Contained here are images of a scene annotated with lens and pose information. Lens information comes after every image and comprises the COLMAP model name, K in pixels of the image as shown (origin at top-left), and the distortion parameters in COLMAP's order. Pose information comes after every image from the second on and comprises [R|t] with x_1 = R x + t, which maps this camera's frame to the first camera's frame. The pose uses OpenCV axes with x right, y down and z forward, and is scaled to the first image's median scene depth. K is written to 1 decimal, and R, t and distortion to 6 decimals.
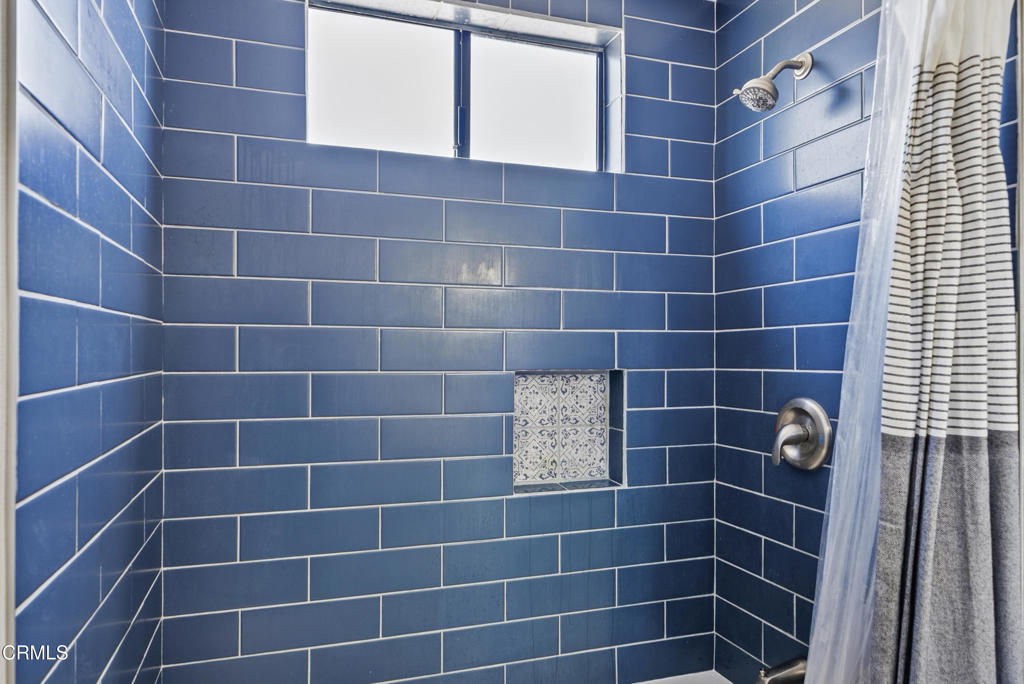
lens RADIAL K [[653.7, 0, 512.9], [0, 653.7, 350.0], [0, 0, 1]] dist [0.004783, 0.000801]
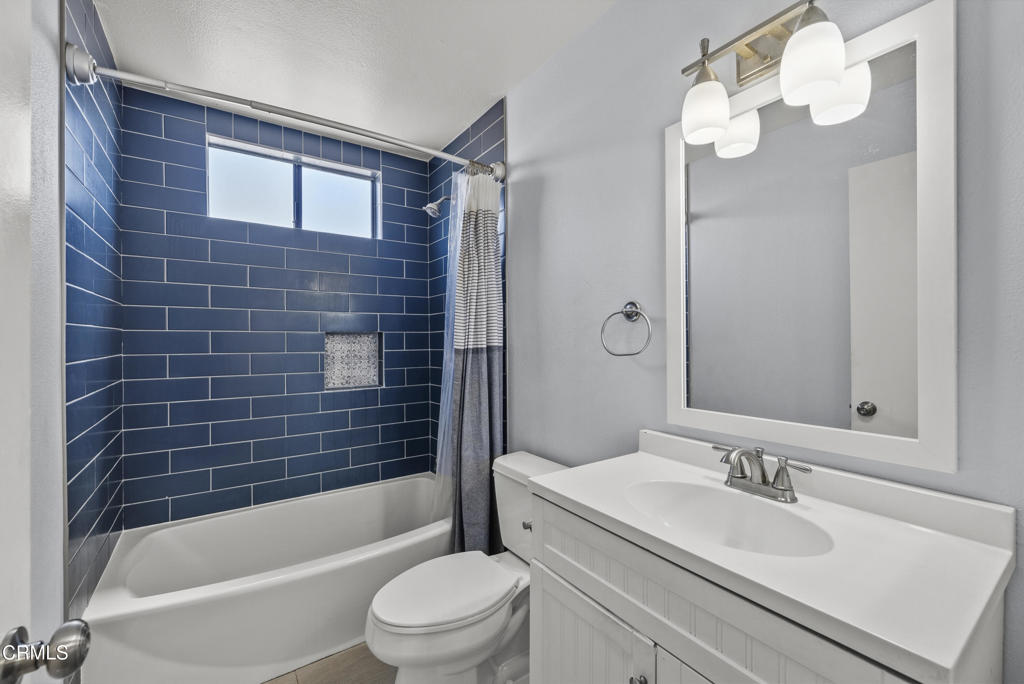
lens RADIAL K [[418.9, 0, 508.6], [0, 418.9, 341.1], [0, 0, 1]] dist [-0.003263, -0.000583]
pose [[0.961736, -0.006998, 0.273889, 0.197770], [0.006031, 0.999972, 0.004374, 0.058658], [-0.273912, -0.002555, 0.961751, -0.437441]]
